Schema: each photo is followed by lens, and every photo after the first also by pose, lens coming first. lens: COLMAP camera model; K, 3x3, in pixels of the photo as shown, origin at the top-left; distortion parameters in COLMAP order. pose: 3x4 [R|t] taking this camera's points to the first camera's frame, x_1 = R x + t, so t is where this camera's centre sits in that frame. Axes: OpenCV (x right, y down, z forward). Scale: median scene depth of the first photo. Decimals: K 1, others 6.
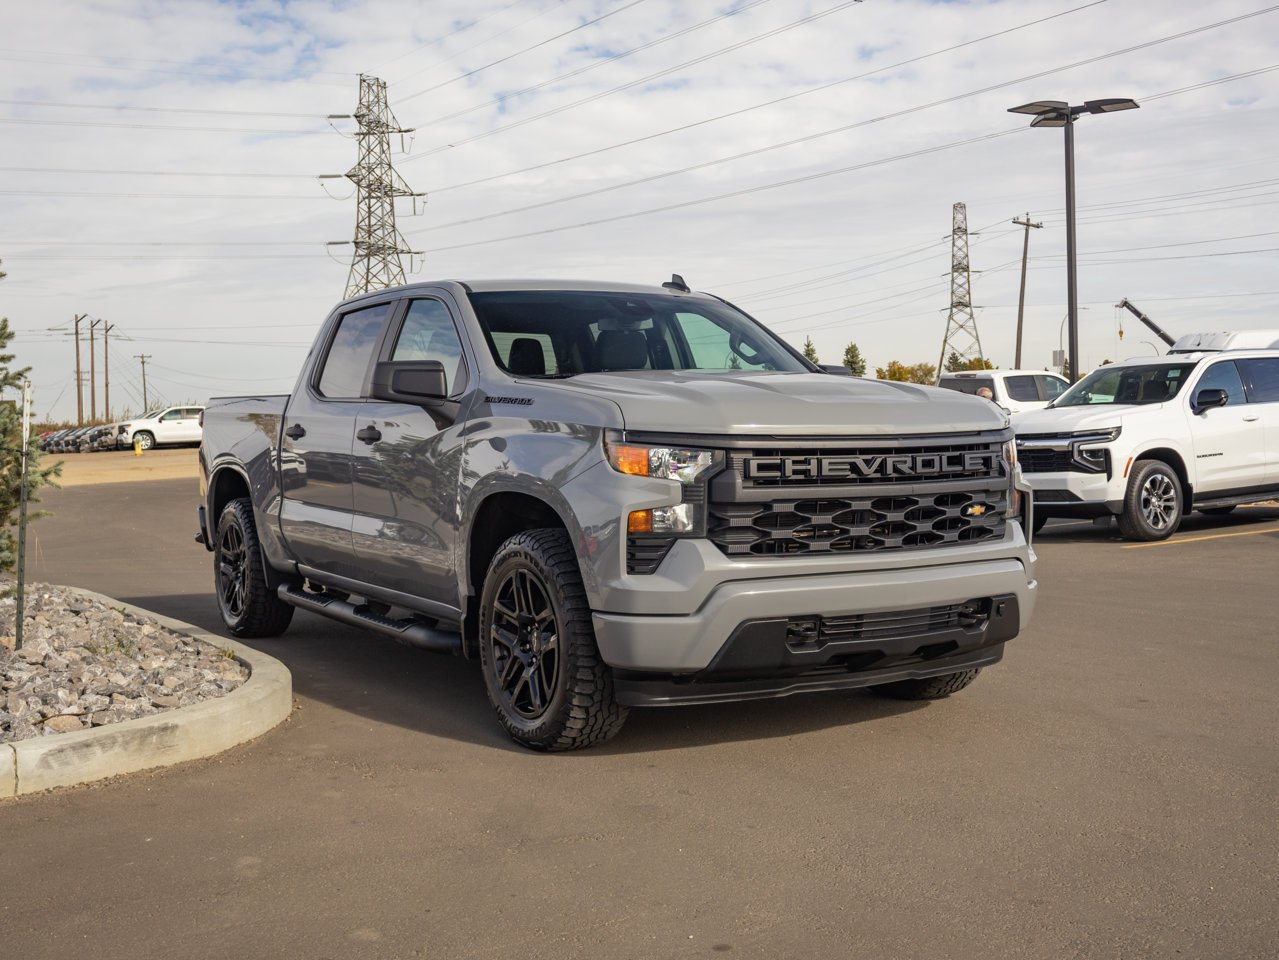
lens RADIAL K [[1370.0, 0, 607.1], [0, 1370.0, 455.4], [0, 0, 1]] dist [-0.017143, -0.024290]
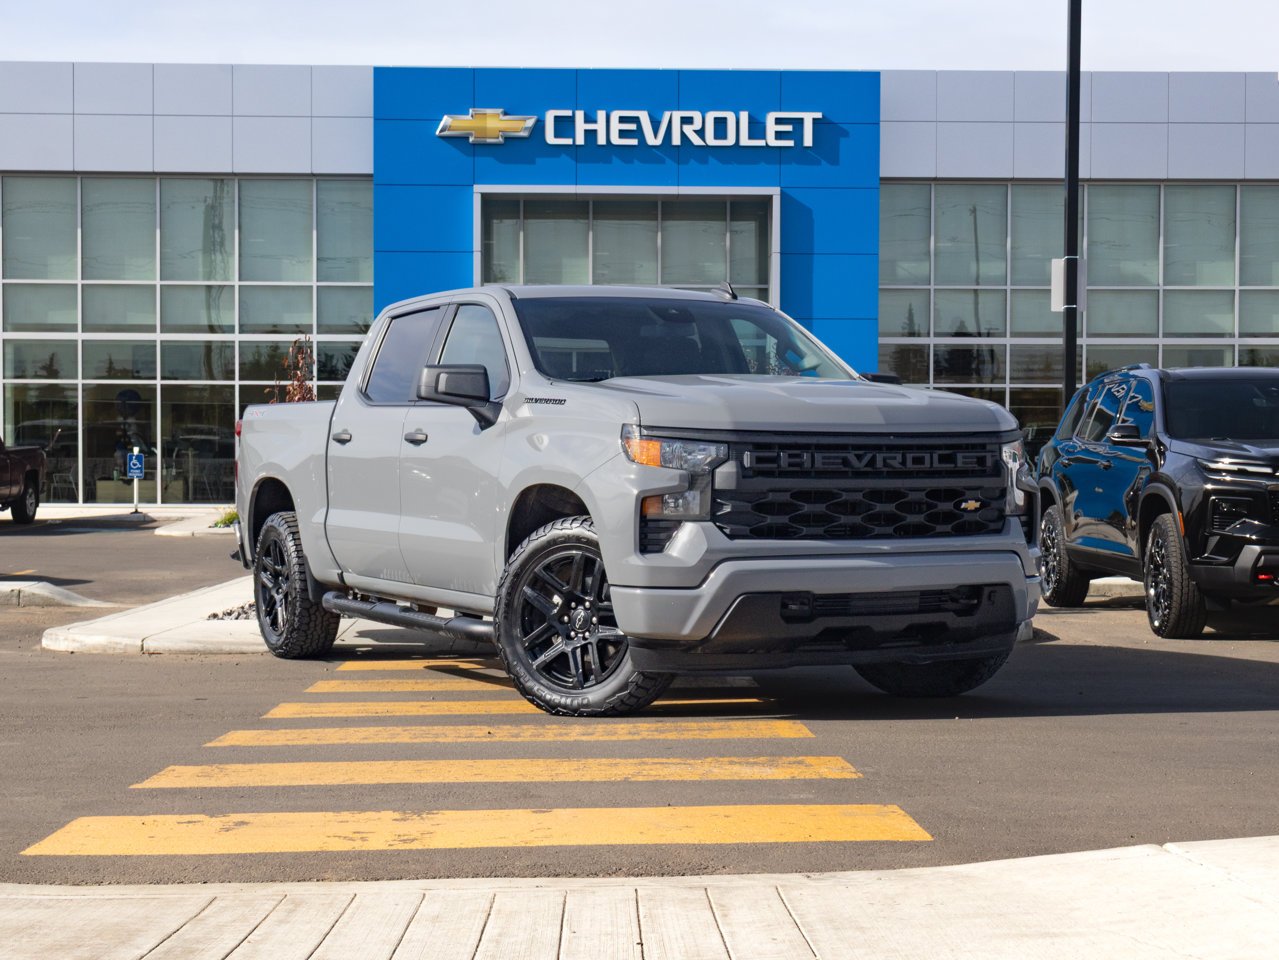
lens RADIAL K [[1888.7, 0, 639.5], [0, 1888.7, 480.0], [0, 0, 1]] dist [0.009970, -0.010659]
pose [[0.998152, 0.013959, -0.059138, 0.099661], [-0.014578, 0.999843, -0.010040, 0.039945], [0.058988, 0.010884, 0.998199, -0.528055]]
